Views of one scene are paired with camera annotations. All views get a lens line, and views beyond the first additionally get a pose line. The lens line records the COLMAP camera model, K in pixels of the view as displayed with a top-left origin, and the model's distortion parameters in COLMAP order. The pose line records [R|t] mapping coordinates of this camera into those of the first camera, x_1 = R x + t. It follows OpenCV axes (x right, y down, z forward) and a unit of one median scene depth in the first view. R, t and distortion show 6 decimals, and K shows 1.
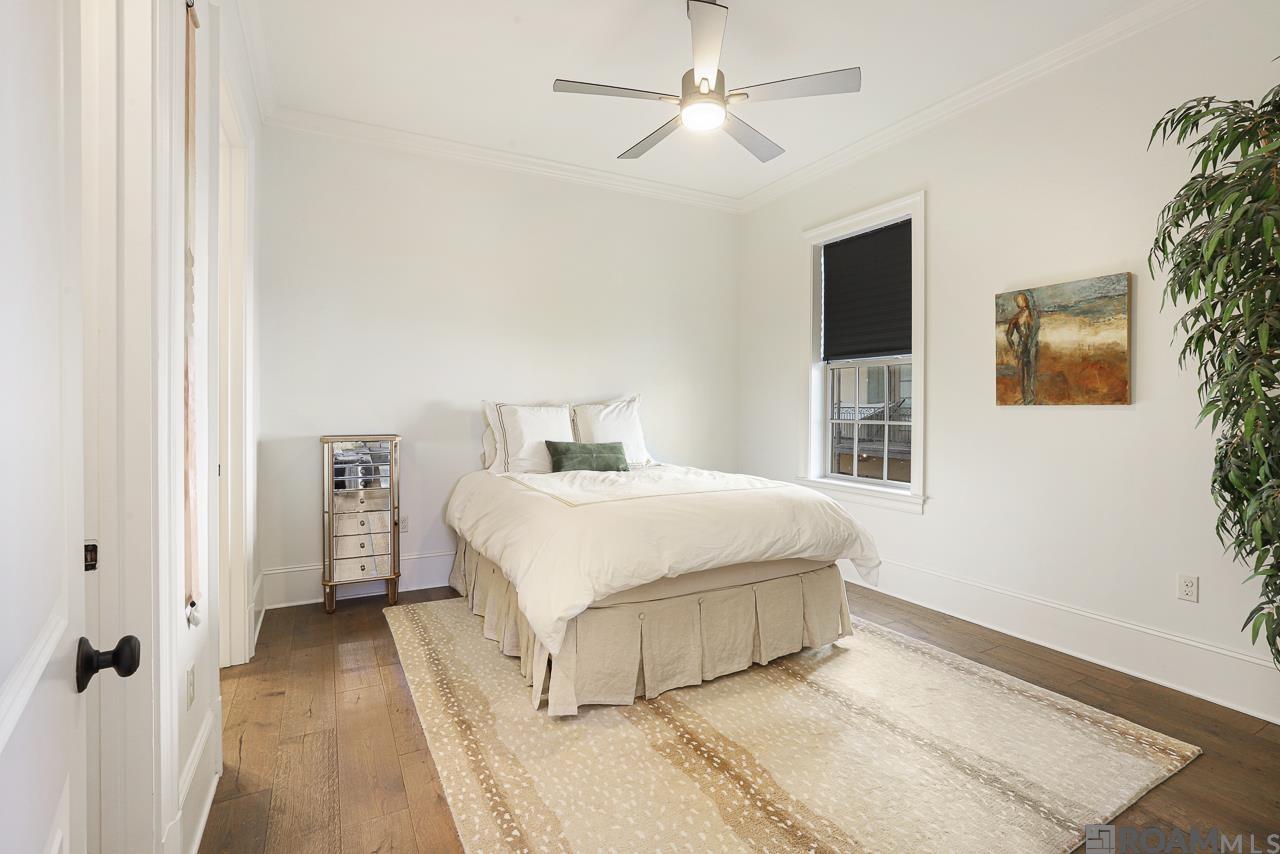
lens RADIAL K [[591.0, 0, 642.1], [0, 591.0, 420.9], [0, 0, 1]] dist [0.002221, 0.000854]
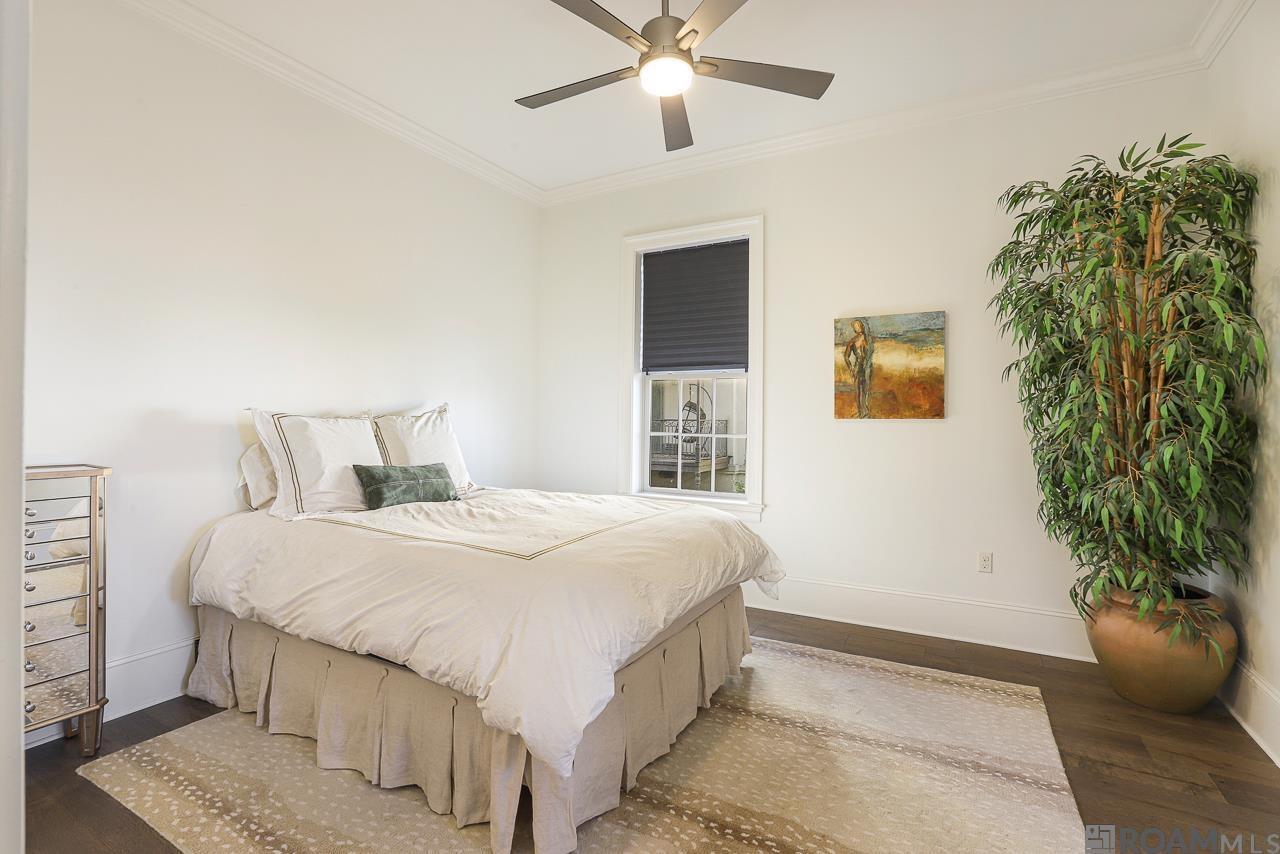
lens RADIAL K [[589.6, 0, 640.0], [0, 589.6, 427.0], [0, 0, 1]] dist [-0.014999, 0.000998]
pose [[0.849296, -0.003928, 0.527903, -0.311384], [0.008413, 0.999946, -0.006094, -0.006944], [-0.527850, 0.009617, 0.849283, 0.262940]]
